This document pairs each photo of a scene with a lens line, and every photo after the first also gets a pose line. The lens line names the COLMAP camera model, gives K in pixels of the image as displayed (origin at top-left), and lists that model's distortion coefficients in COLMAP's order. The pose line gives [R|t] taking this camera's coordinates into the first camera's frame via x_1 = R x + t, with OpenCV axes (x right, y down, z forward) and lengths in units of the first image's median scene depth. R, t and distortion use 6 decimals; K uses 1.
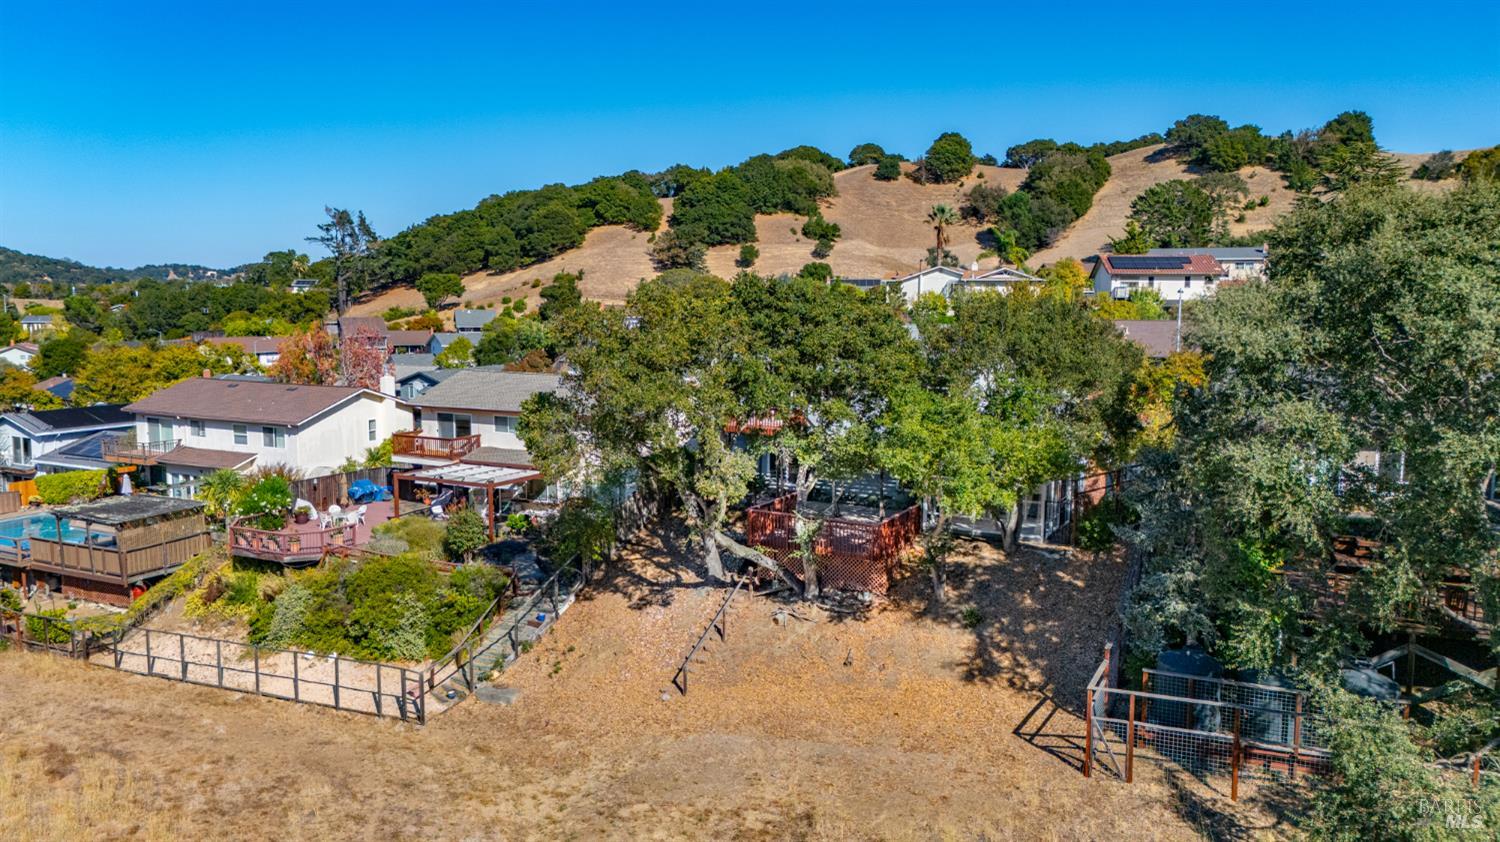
lens RADIAL K [[1105.6, 0, 748.3], [0, 1105.6, 420.2], [0, 0, 1]] dist [0.064236, -0.057890]
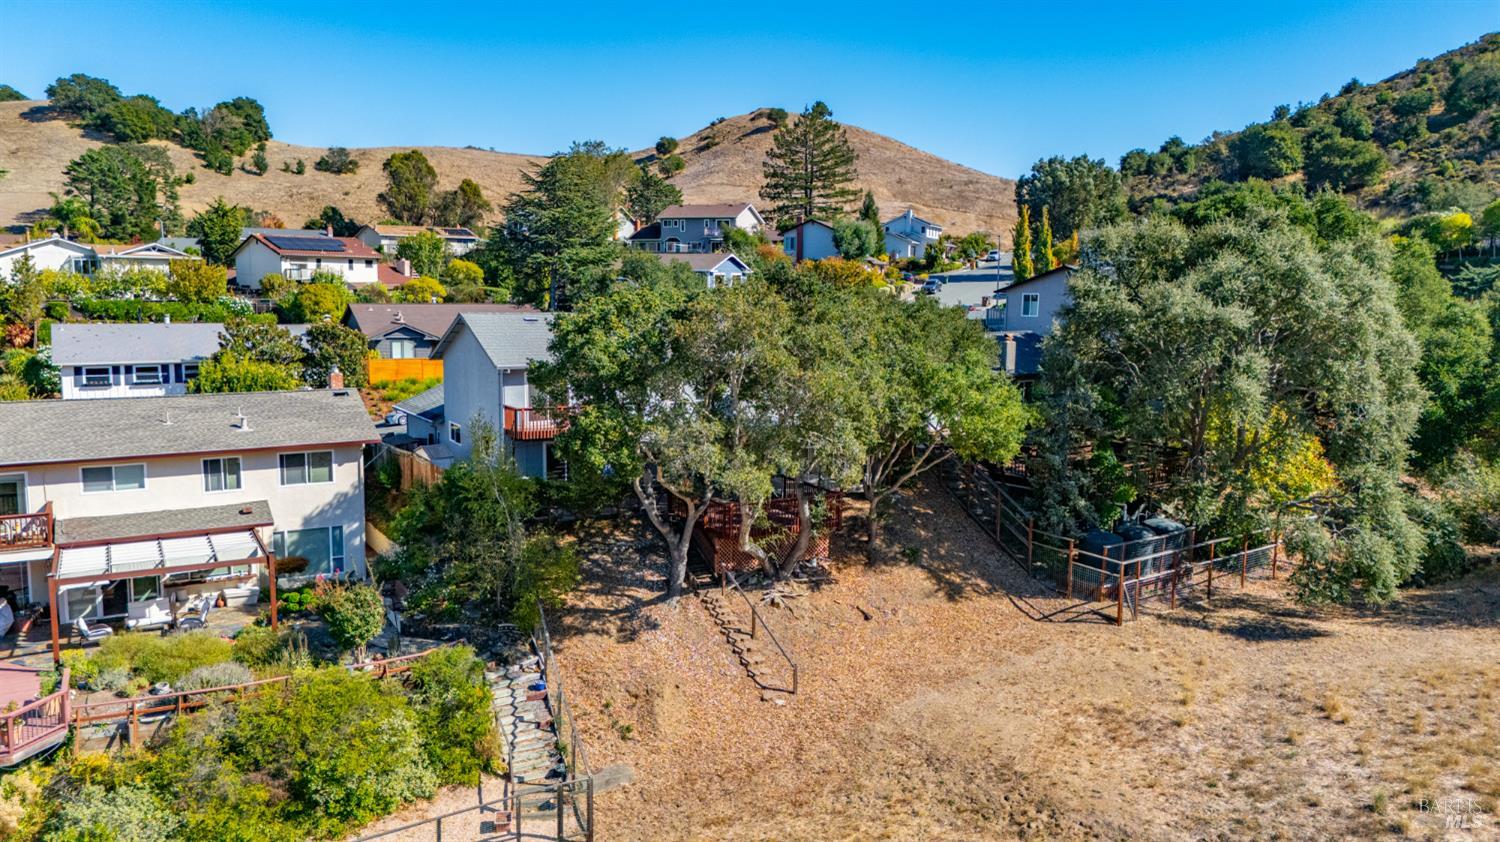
lens RADIAL K [[1105.6, 0, 747.5], [0, 1105.6, 423.0], [0, 0, 1]] dist [0.064236, -0.057890]
pose [[0.518127, -0.106254, 0.848678, -0.280733], [0.087409, 0.993636, 0.071038, -0.020646], [-0.850826, 0.037375, 0.524117, 0.160052]]
